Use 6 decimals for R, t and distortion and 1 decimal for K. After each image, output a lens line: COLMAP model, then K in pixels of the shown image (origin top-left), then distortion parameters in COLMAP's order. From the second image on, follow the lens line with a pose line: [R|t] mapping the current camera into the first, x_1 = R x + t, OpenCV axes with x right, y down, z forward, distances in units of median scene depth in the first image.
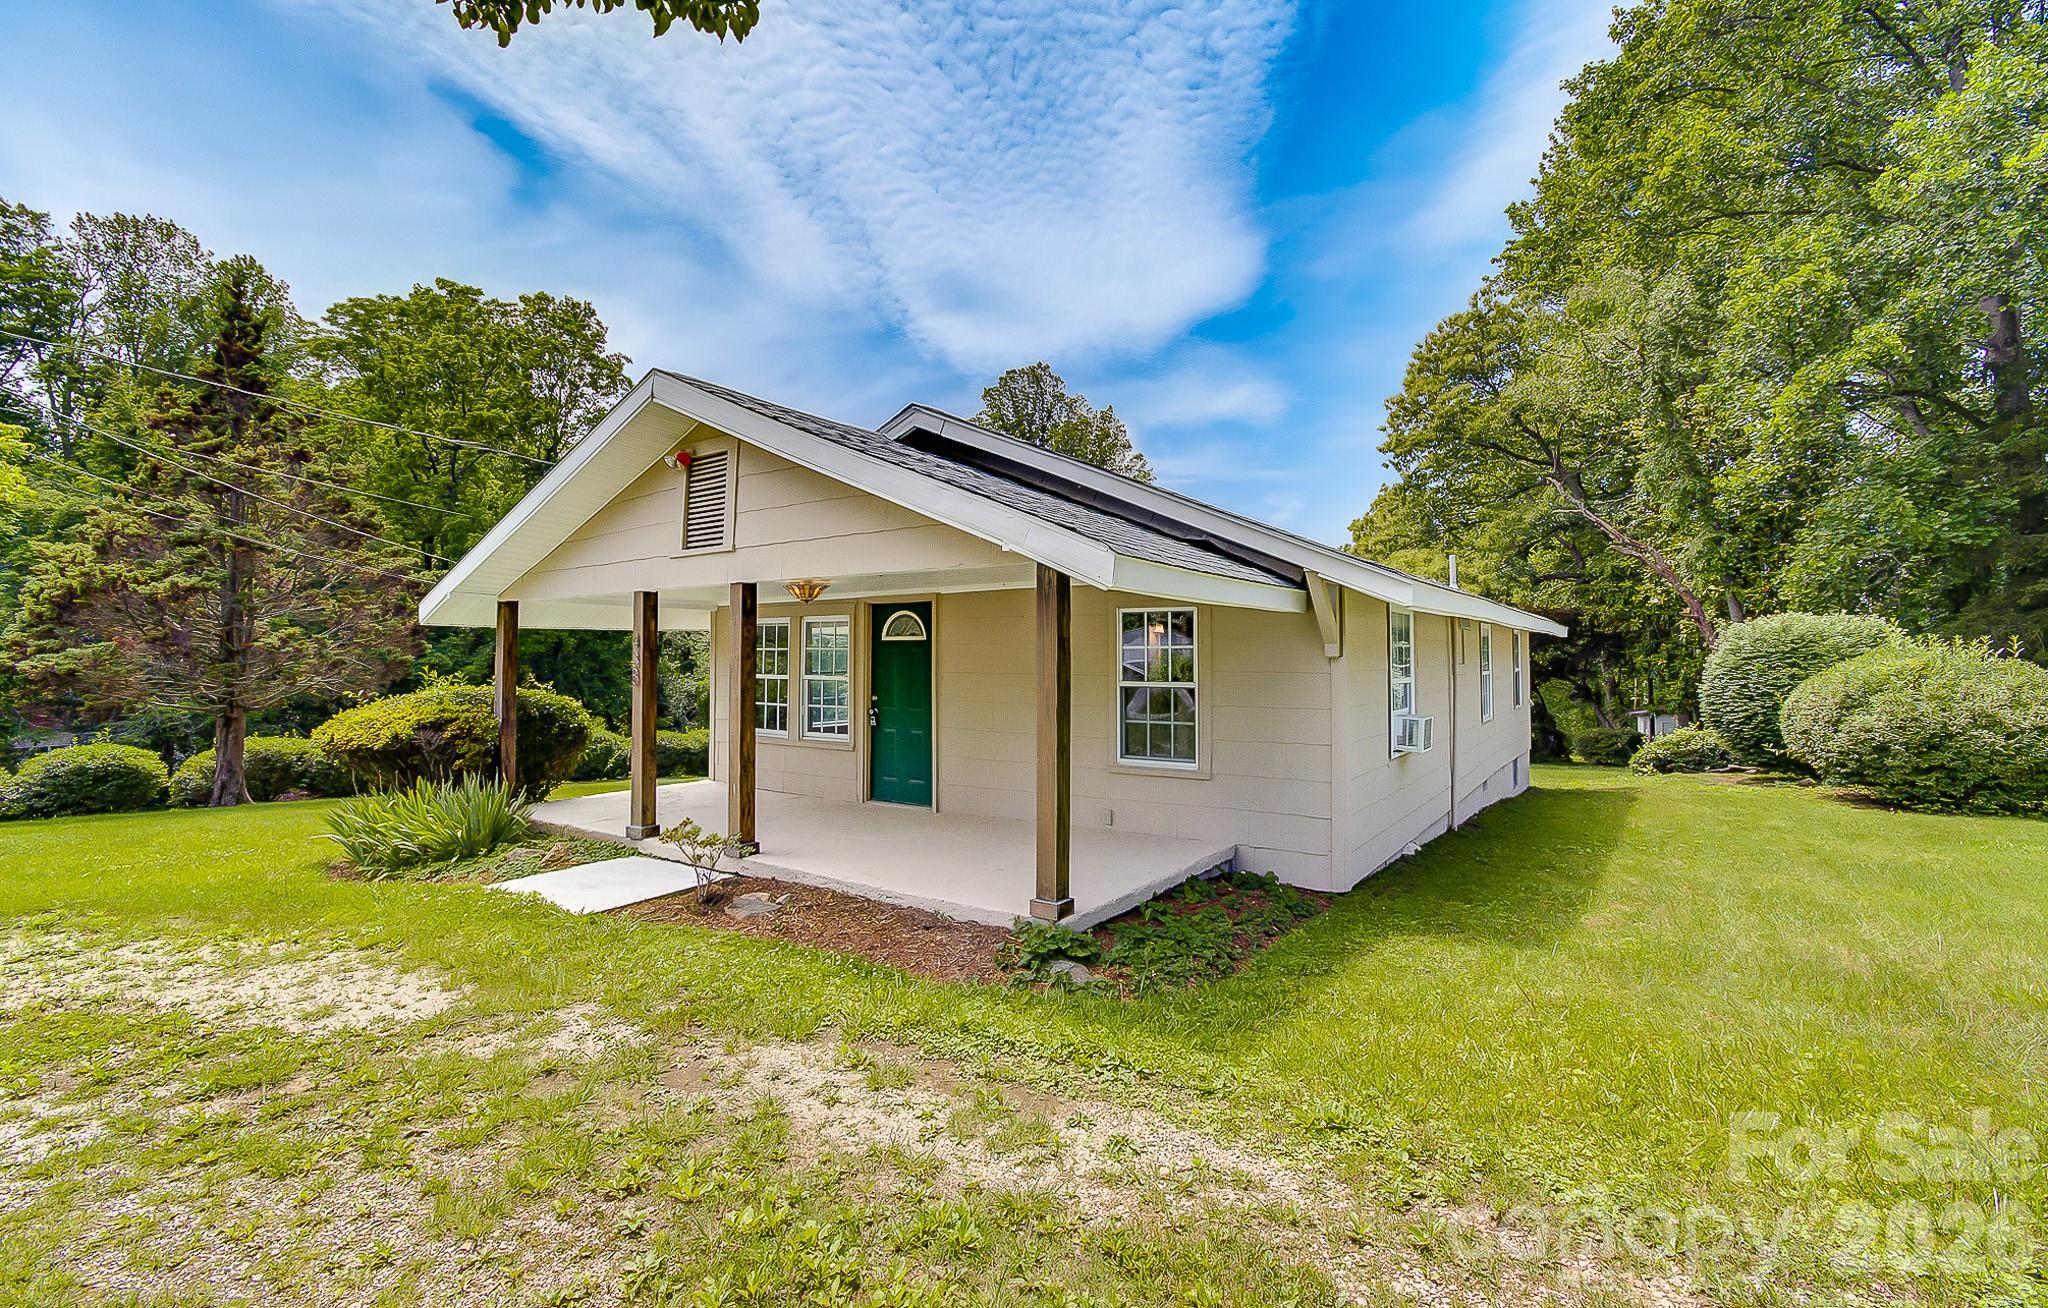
lens RADIAL K [[897.3, 0, 1027.1], [0, 897.3, 640.4], [0, 0, 1]] dist [0.001318, 0.001804]
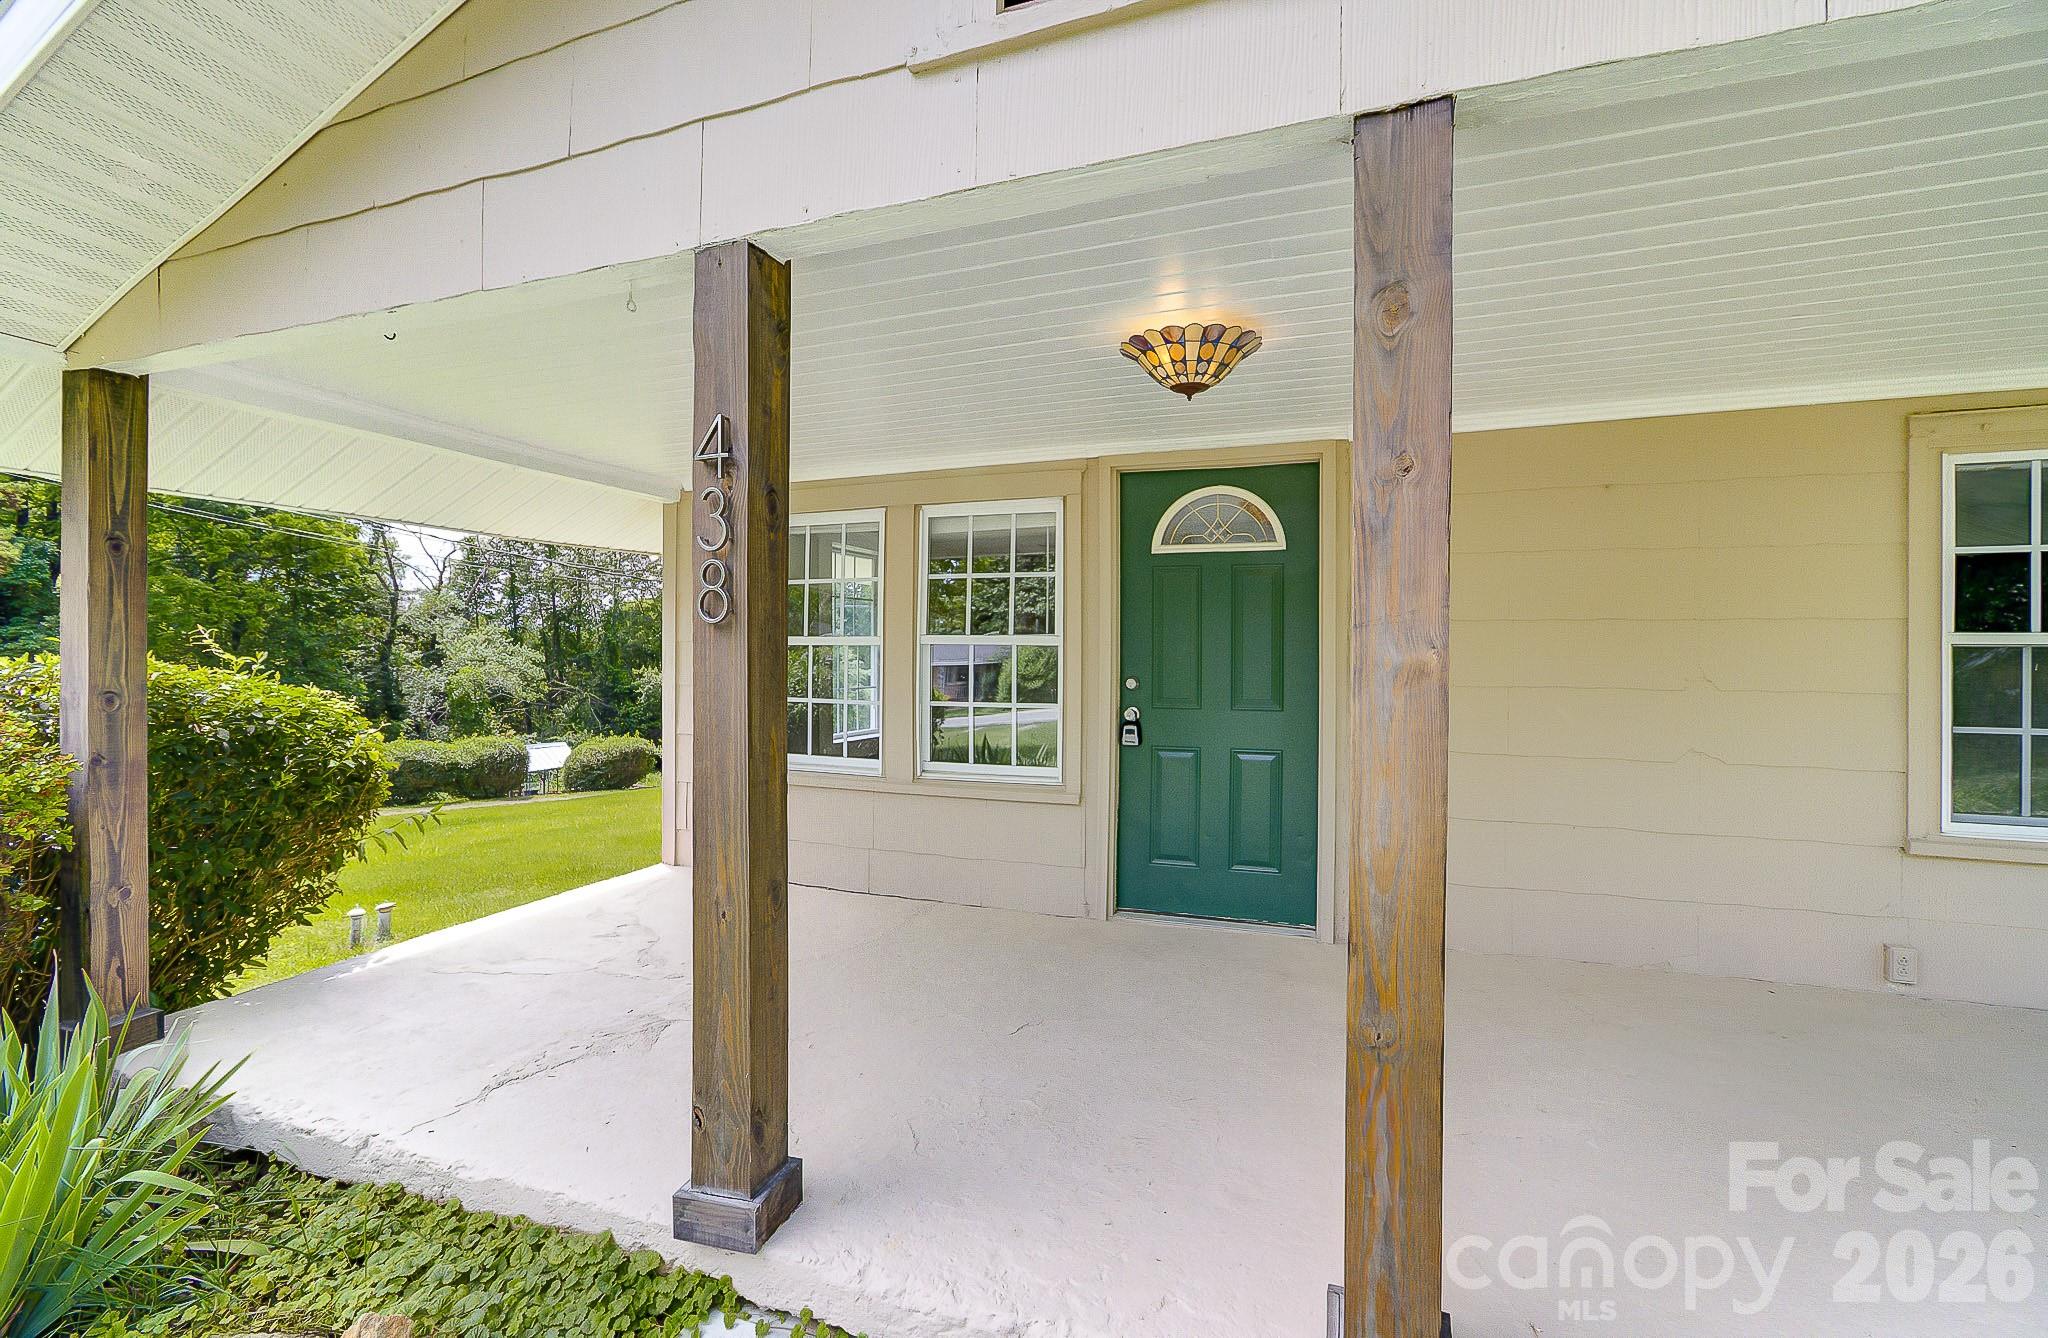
lens RADIAL K [[892.9, 0, 1039.3], [0, 892.9, 664.7], [0, 0, 1]] dist [-0.006565, 0.005893]
pose [[0.968476, 0.000450, 0.249108, -0.313071], [-0.008341, 0.999496, 0.030620, 0.039460], [-0.248969, -0.031733, 0.967991, 0.564737]]
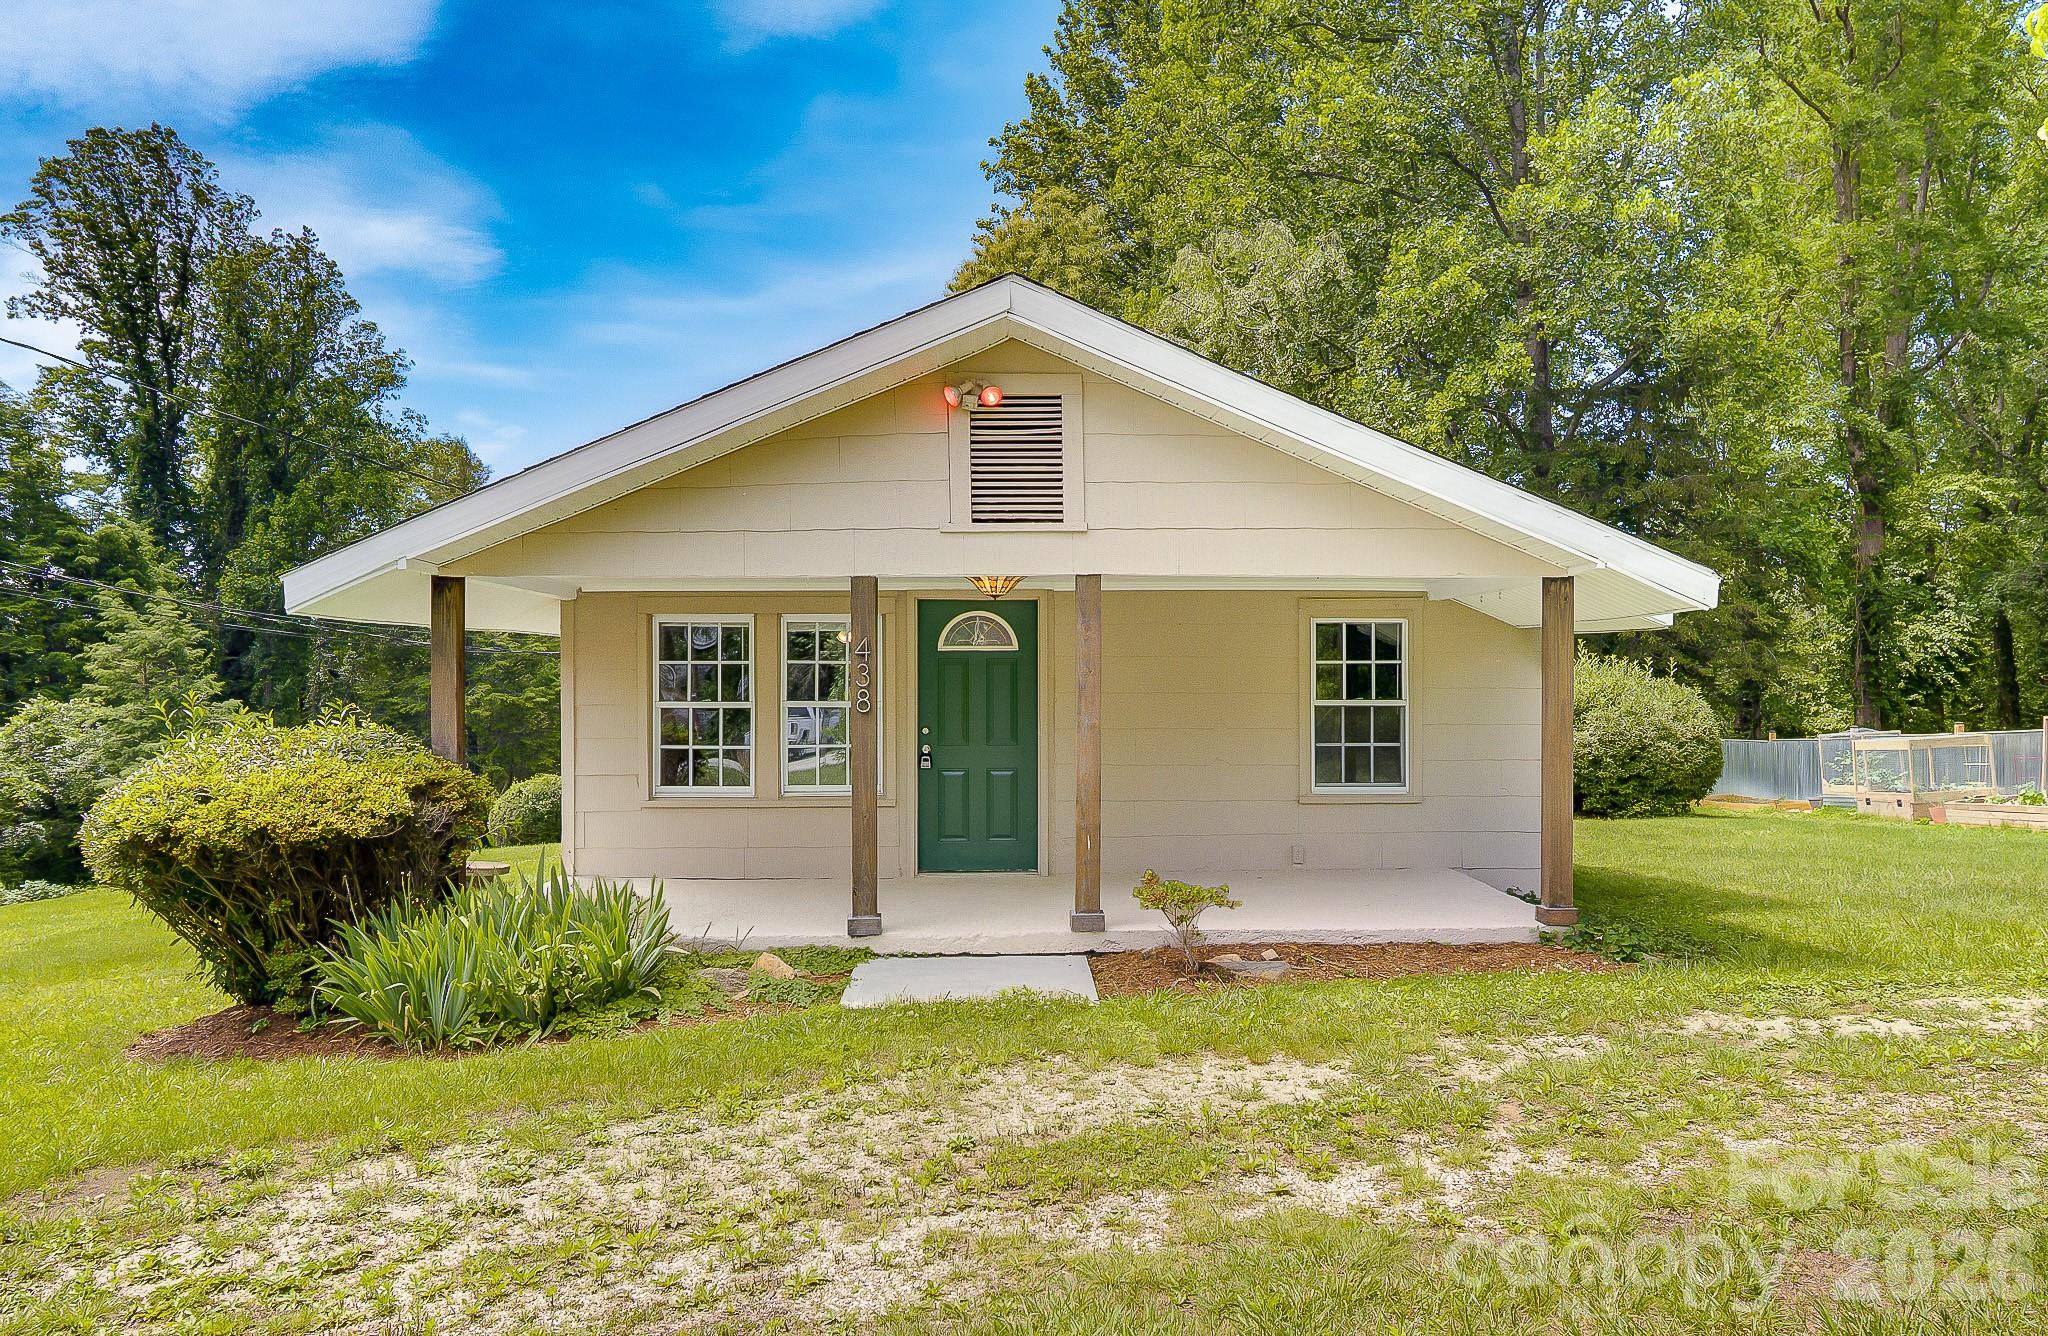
lens RADIAL K [[1427.4, 0, 1034.6], [0, 1427.4, 725.5], [0, 0, 1]] dist [-0.003750, -0.000931]
pose [[0.813713, -0.020335, 0.580911, -0.736675], [-0.009136, 0.998817, 0.047760, 0.003920], [-0.581195, -0.044170, 0.812565, 0.023343]]
